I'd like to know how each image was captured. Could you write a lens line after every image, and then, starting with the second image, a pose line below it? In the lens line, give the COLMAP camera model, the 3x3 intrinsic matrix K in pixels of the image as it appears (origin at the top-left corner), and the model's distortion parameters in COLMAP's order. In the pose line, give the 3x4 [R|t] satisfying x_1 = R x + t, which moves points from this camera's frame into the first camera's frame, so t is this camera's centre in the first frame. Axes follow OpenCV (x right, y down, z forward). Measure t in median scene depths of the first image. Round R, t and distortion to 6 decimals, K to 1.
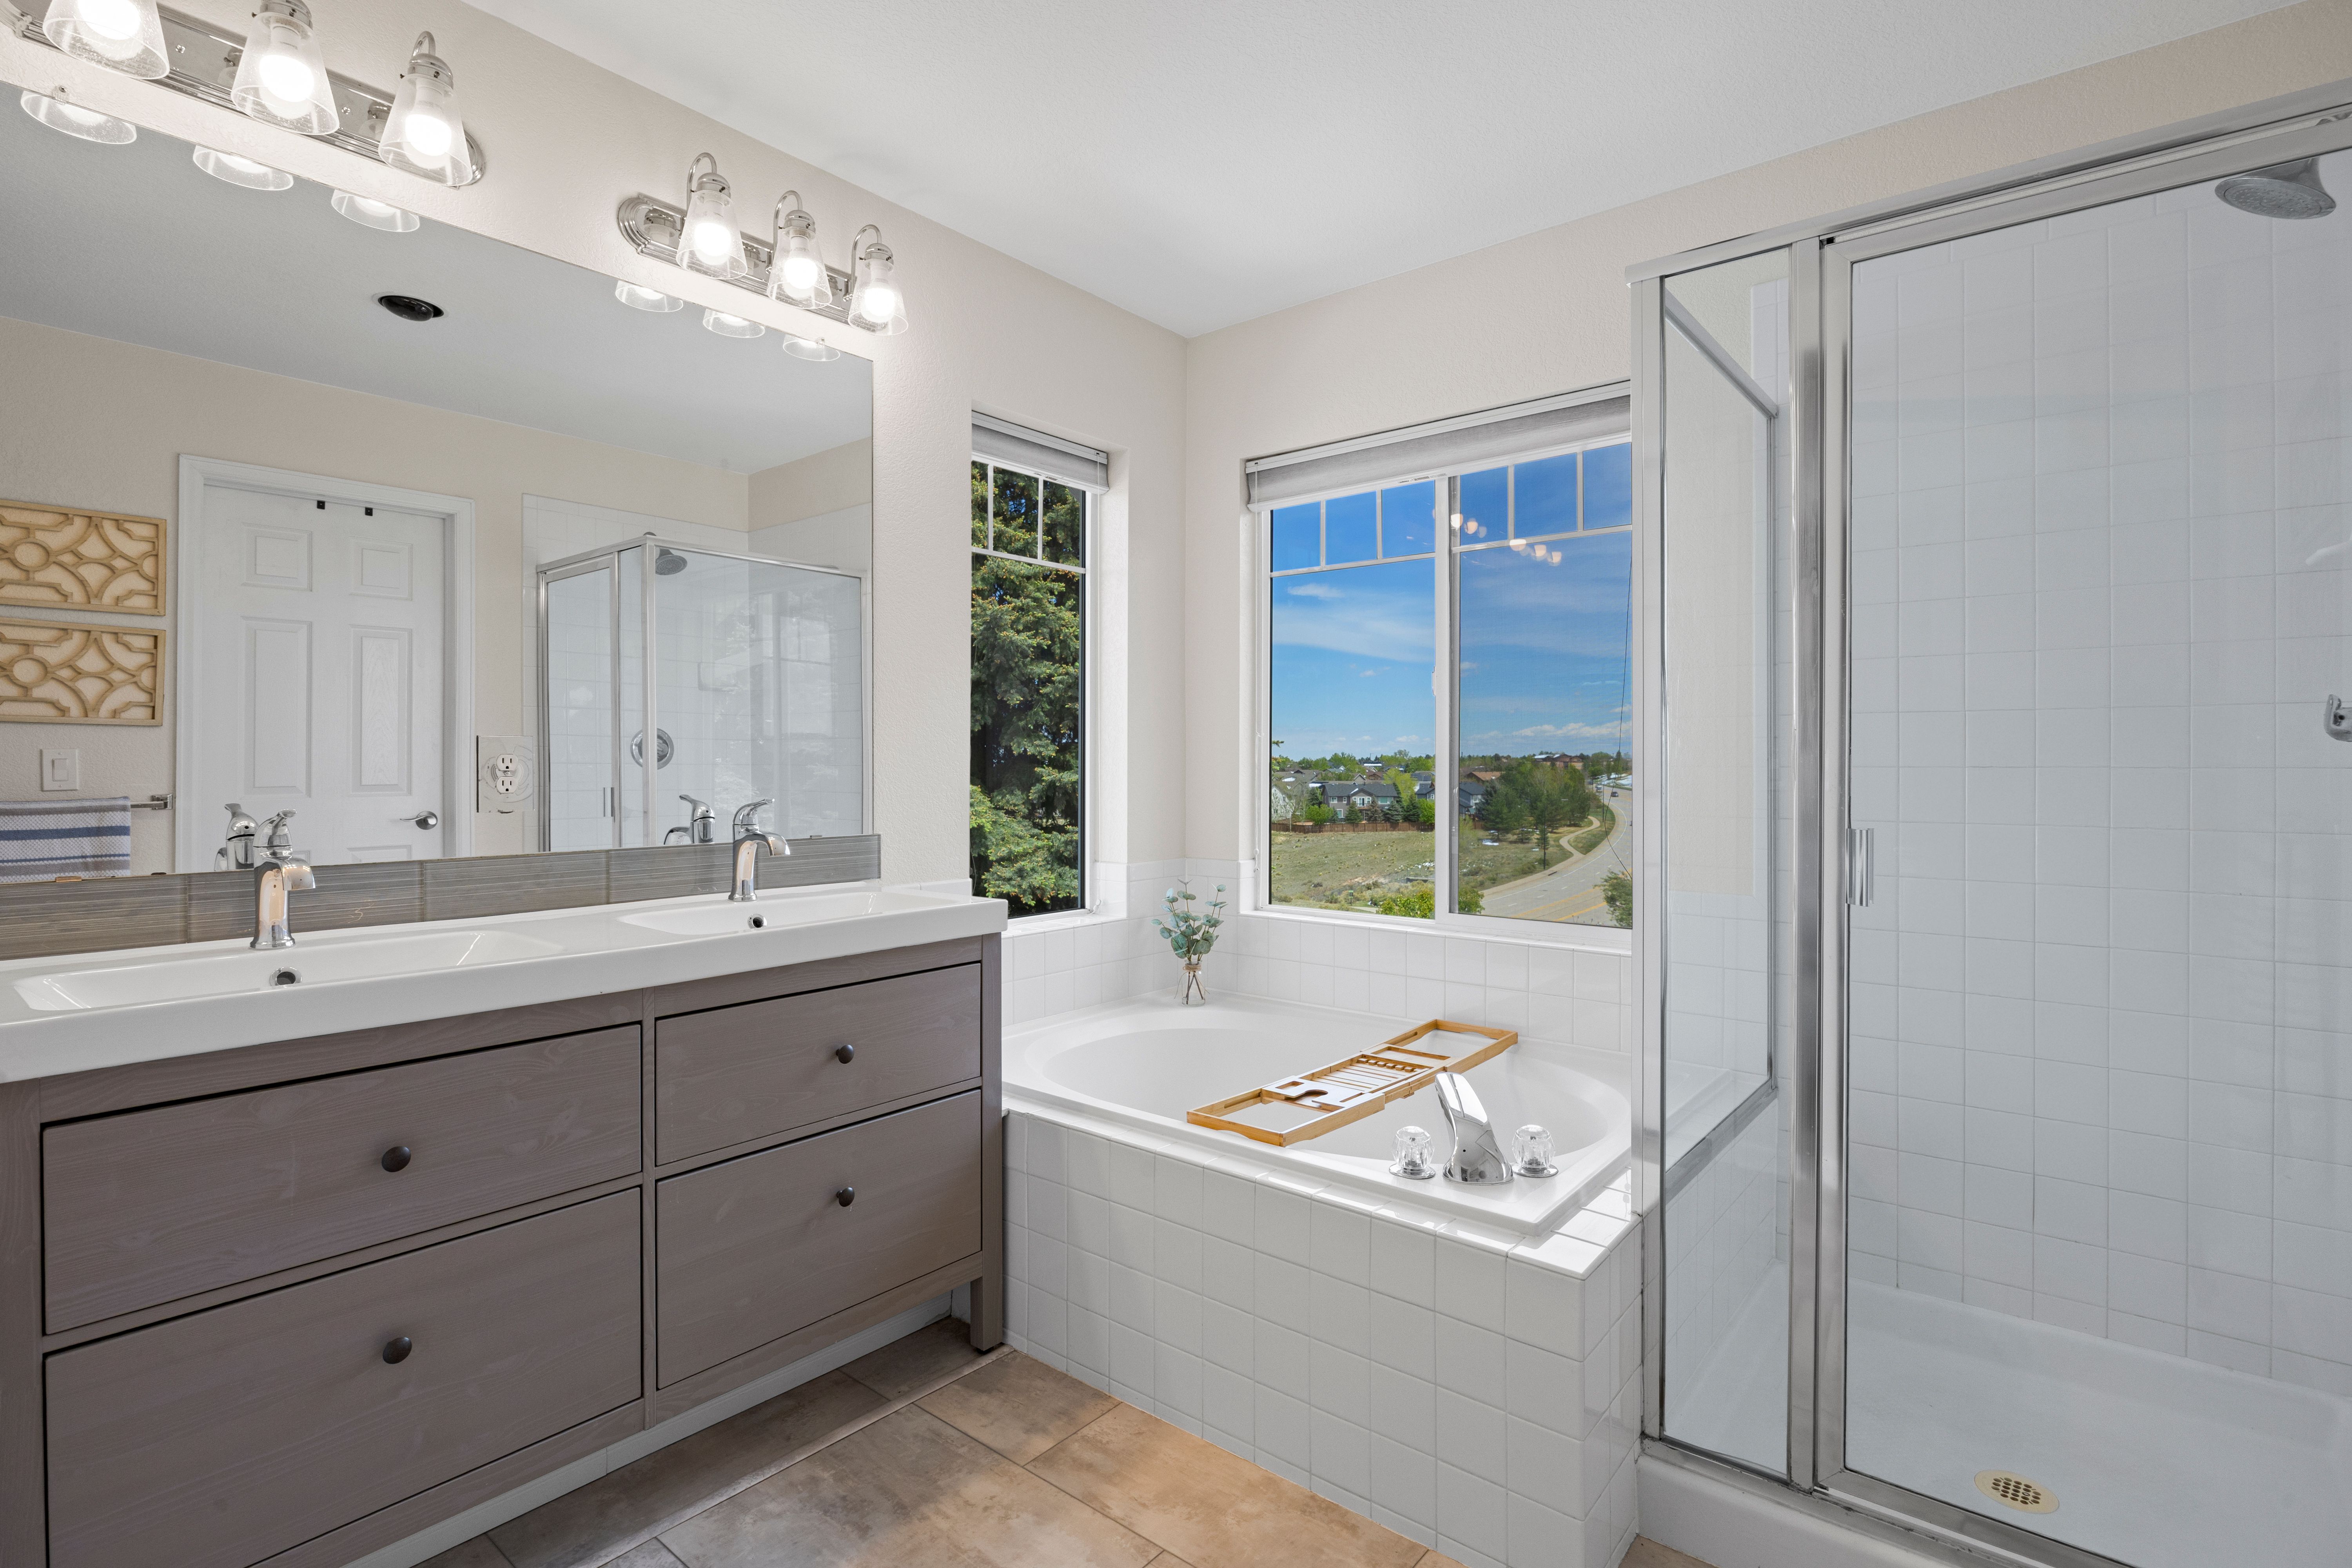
lens RADIAL K [[1135.0, 0, 1173.5], [0, 1135.0, 767.8], [0, 0, 1]] dist [-0.002024, 0.000546]
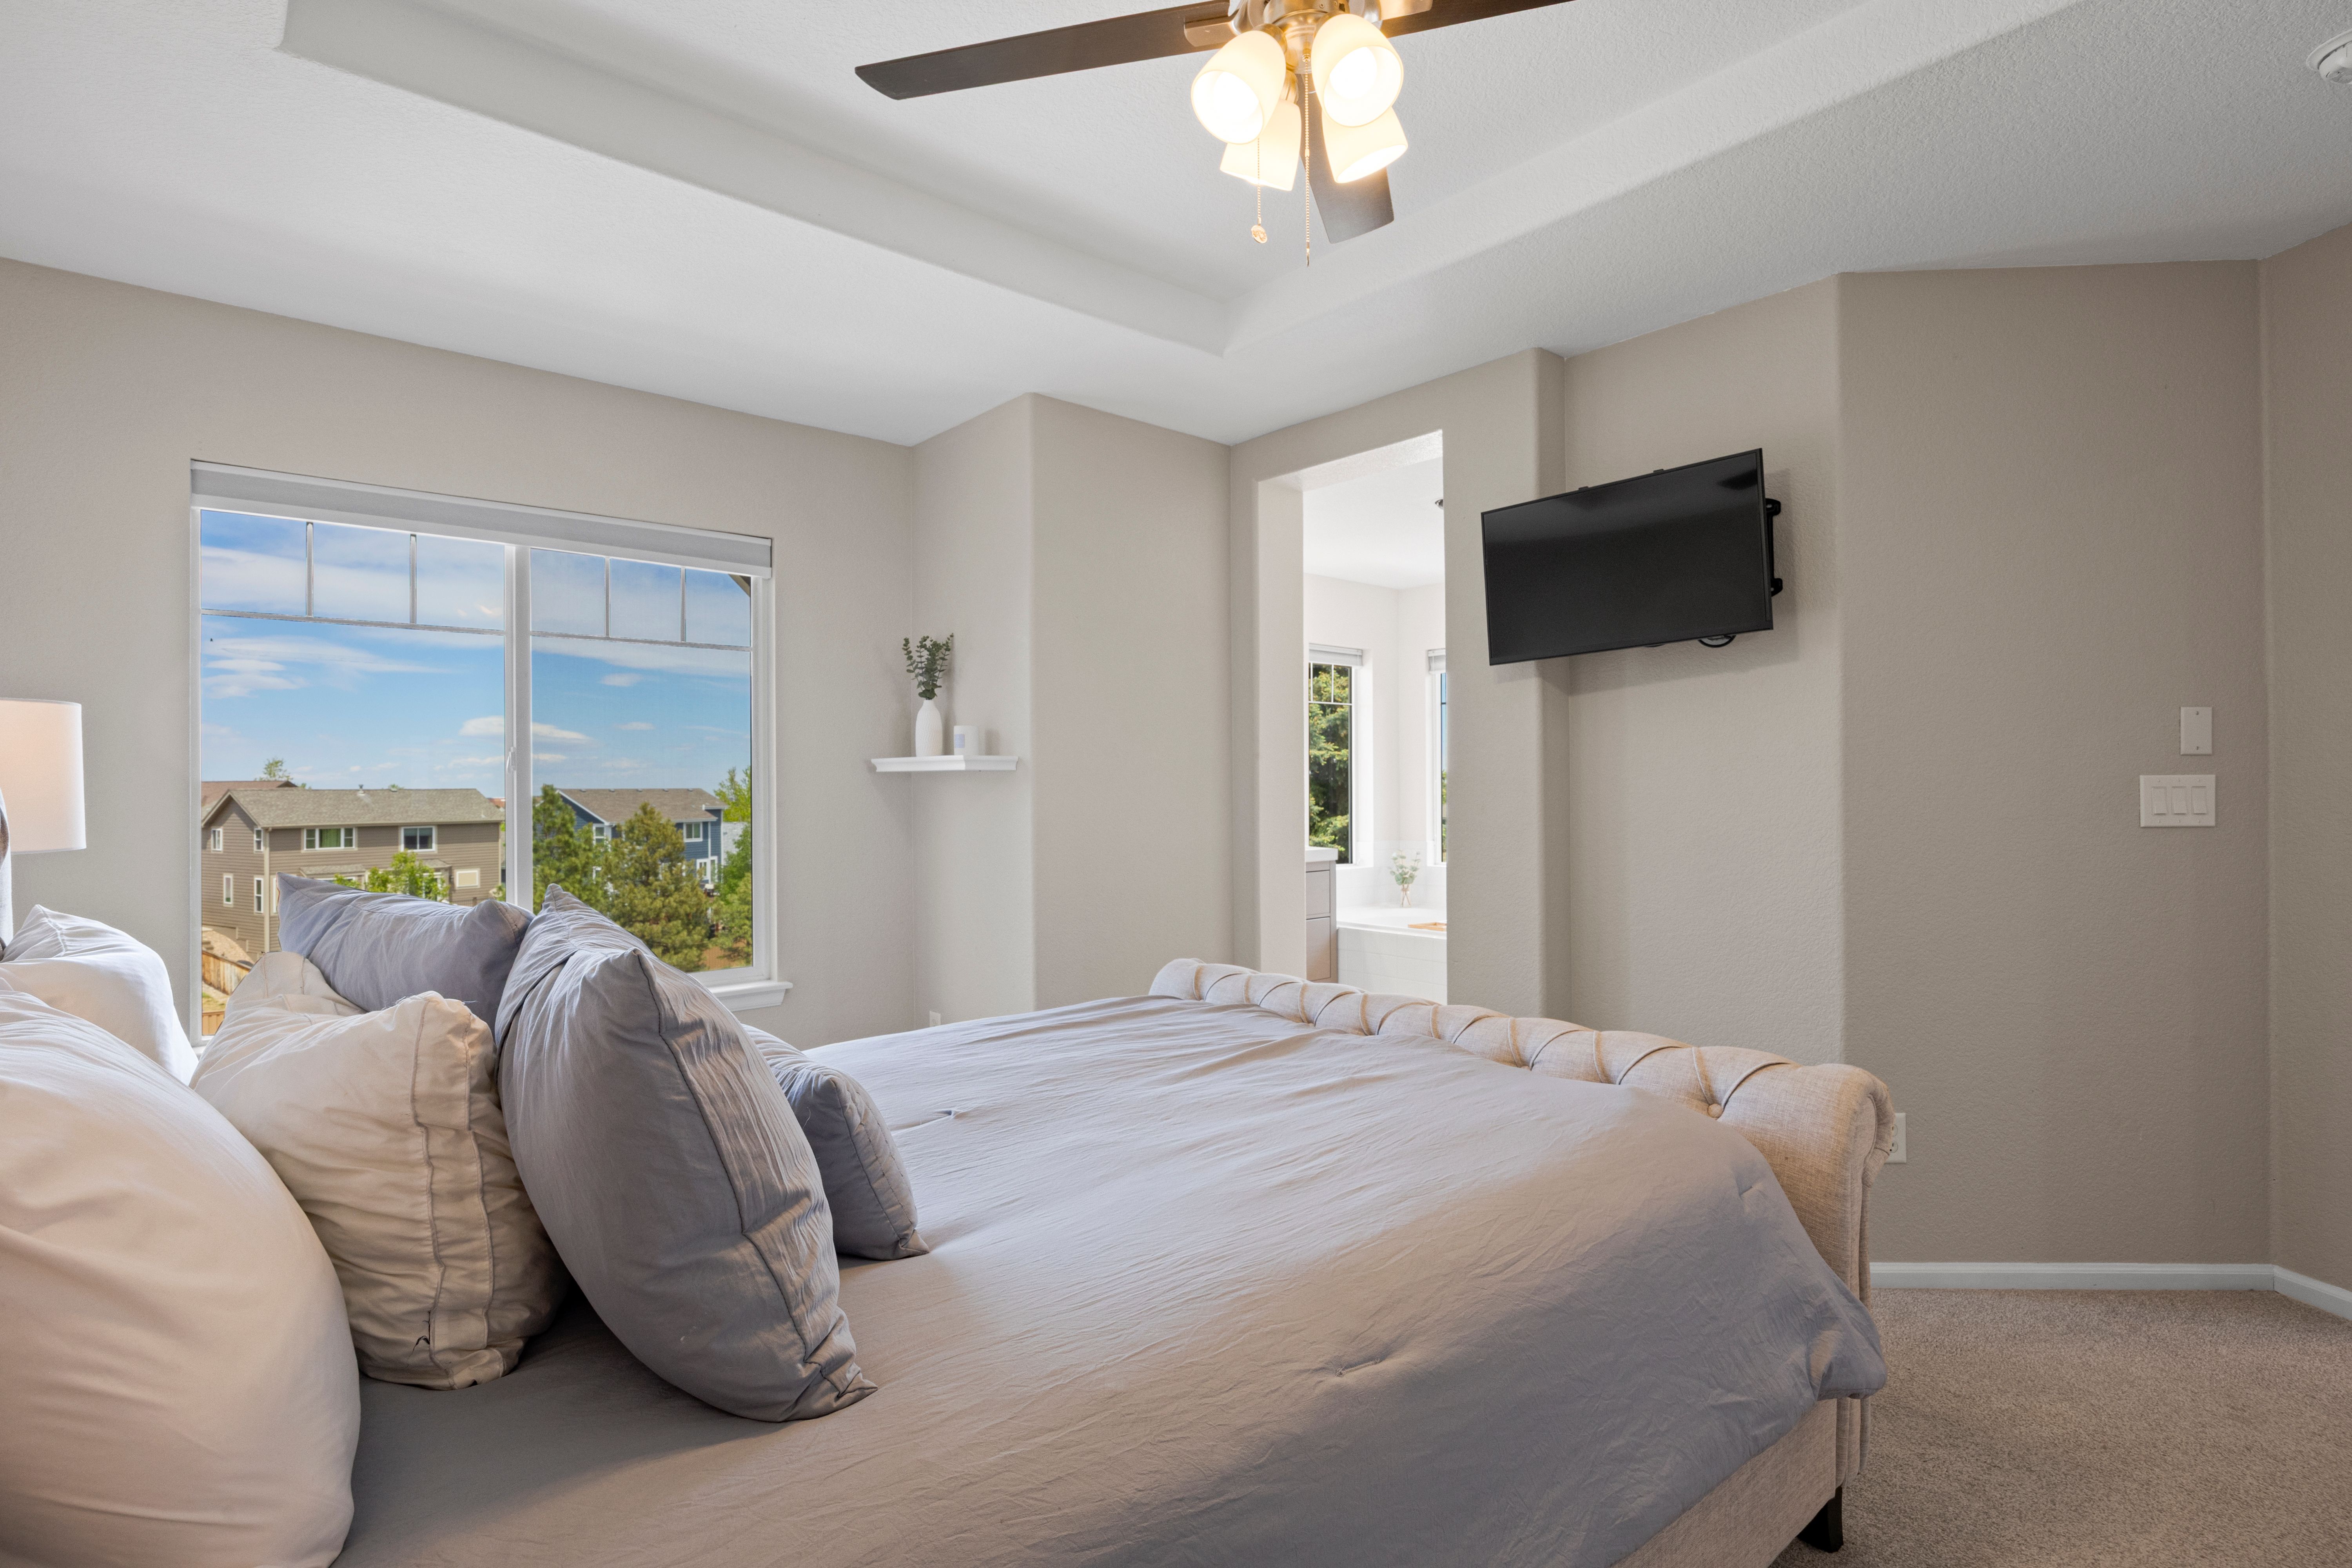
lens RADIAL K [[1141.5, 0, 1176.0], [0, 1141.5, 784.0], [0, 0, 1]] dist [-0.000793, -0.000021]
pose [[0.987797, -0.007294, -0.155577, -0.073931], [0.006563, 0.999965, -0.005213, -0.016133], [0.155609, 0.004128, 0.987810, -1.209366]]
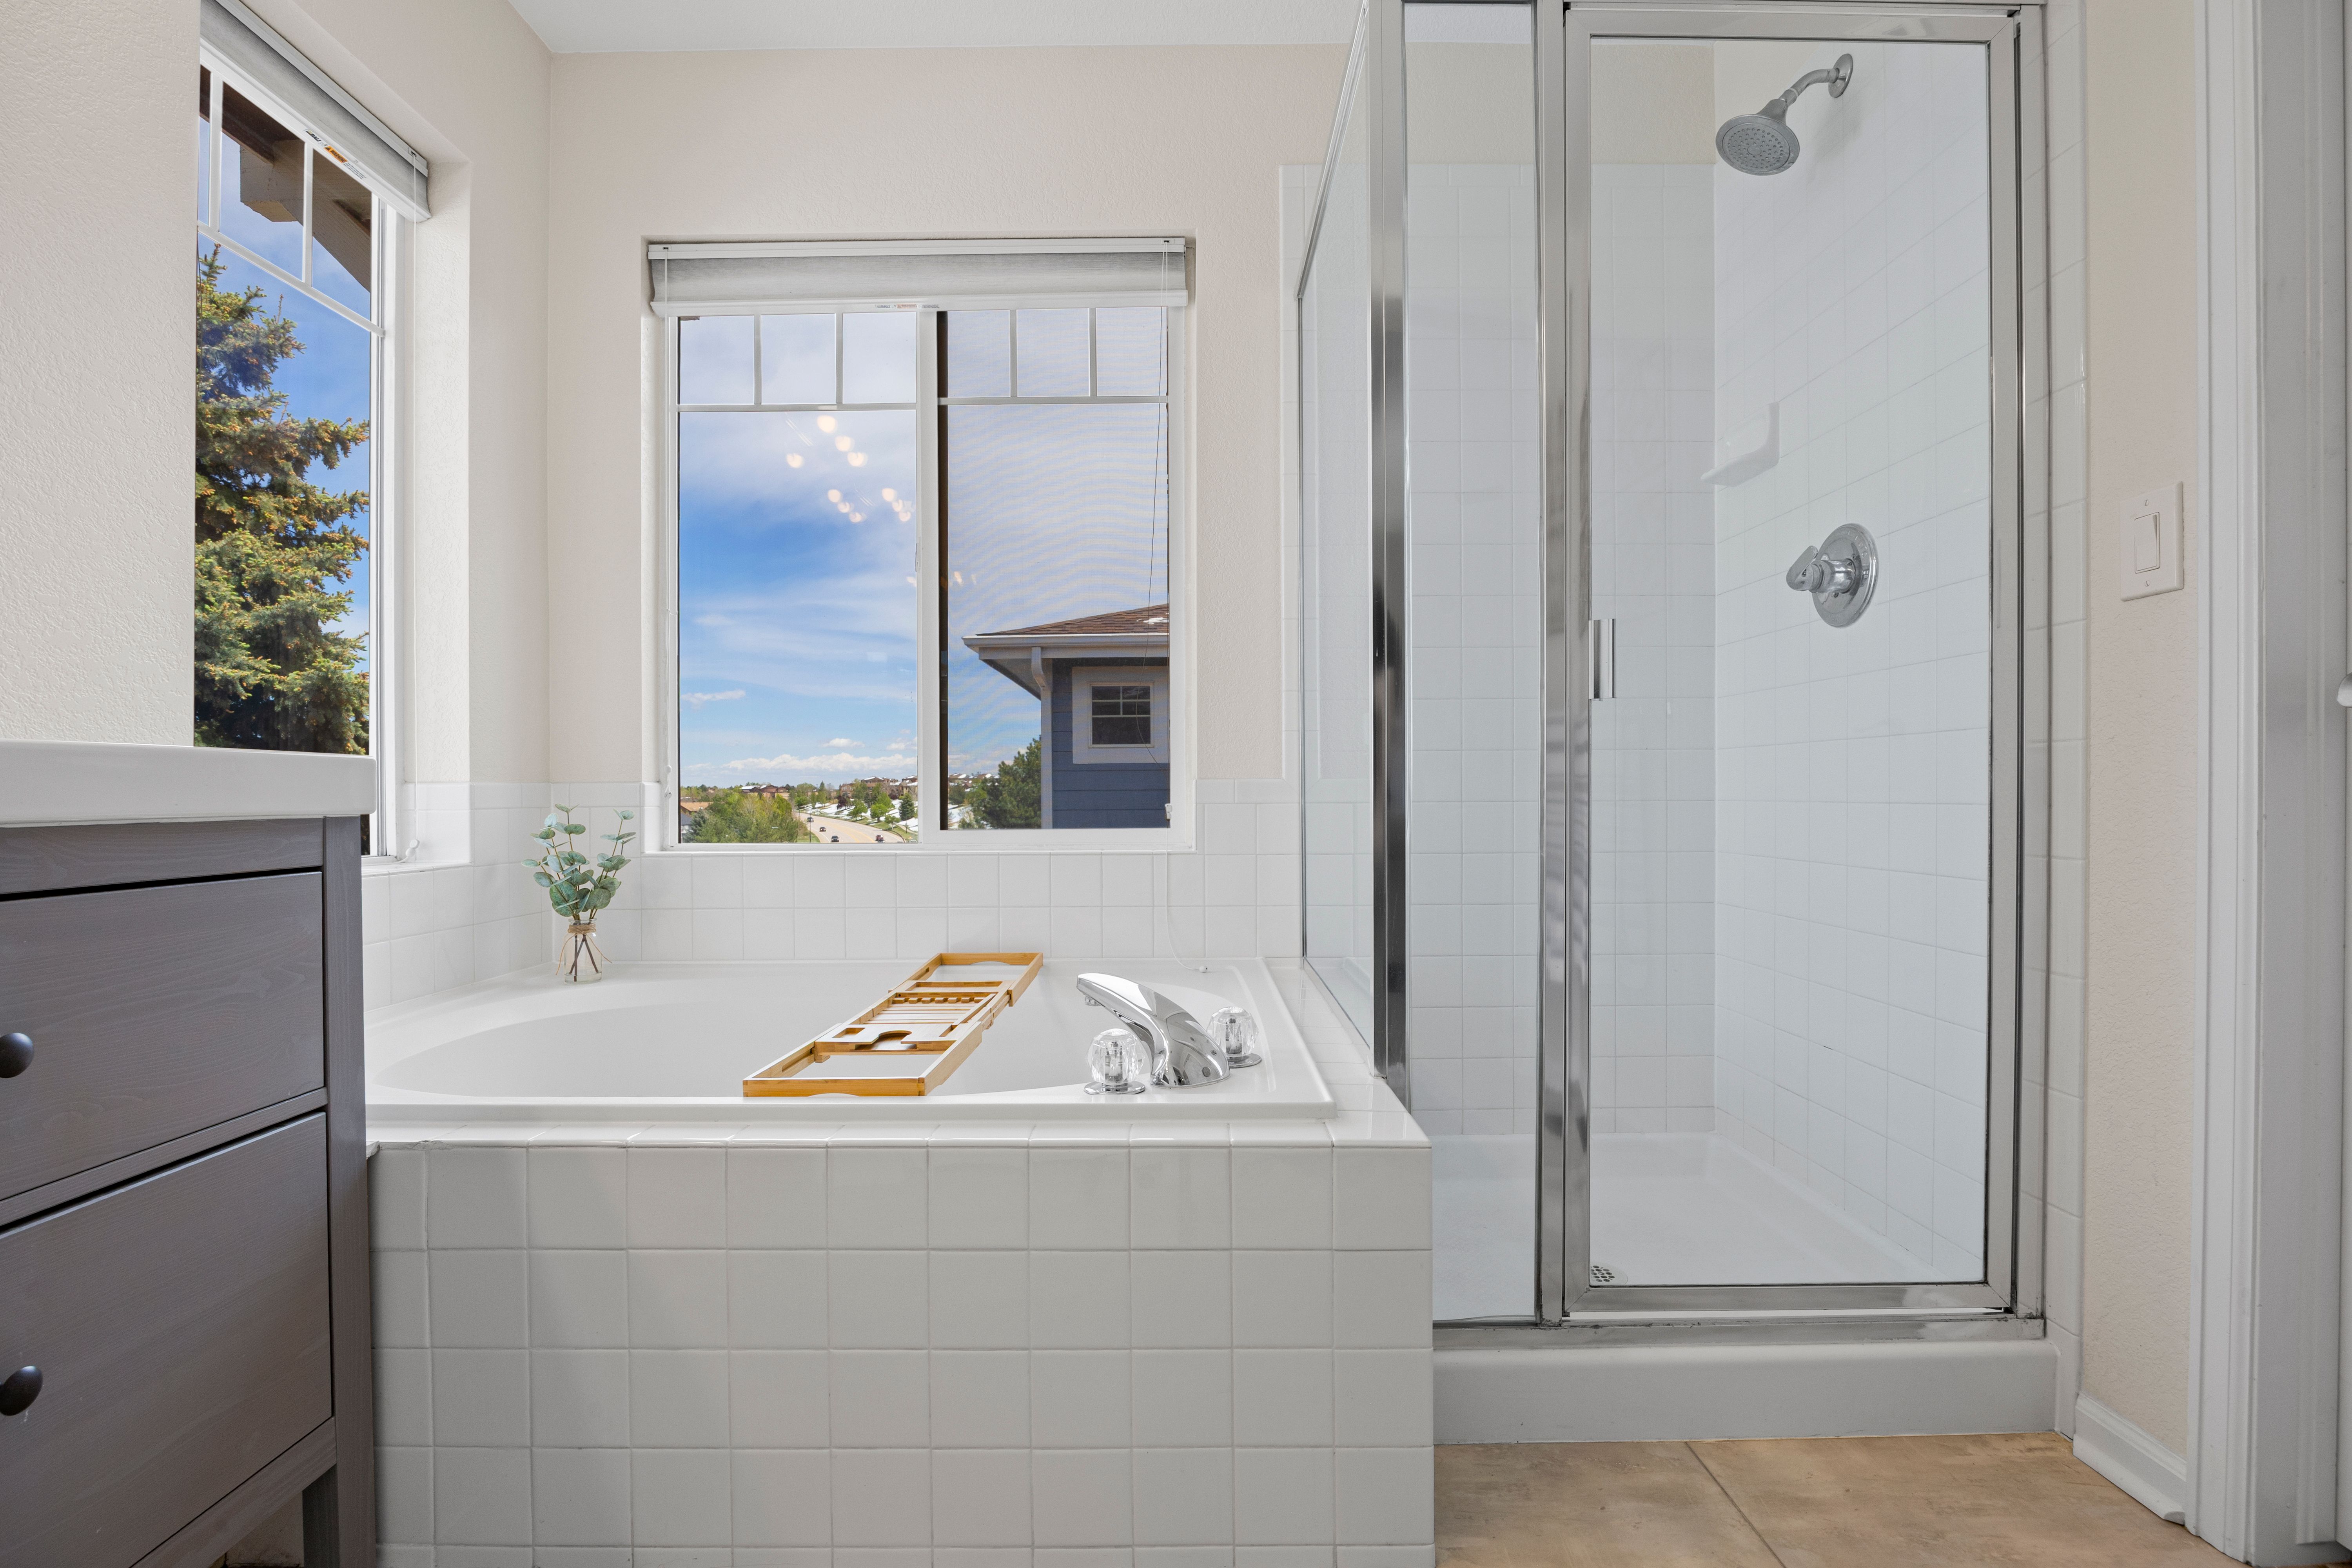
lens RADIAL K [[1074.7, 0, 1166.5], [0, 1074.7, 803.6], [0, 0, 1]] dist [-0.013222, 0.000099]
pose [[0.771208, -0.009110, 0.636518, -0.126327], [0.007586, 0.999958, 0.005120, 0.098043], [-0.636538, 0.000880, 0.771245, 0.257849]]
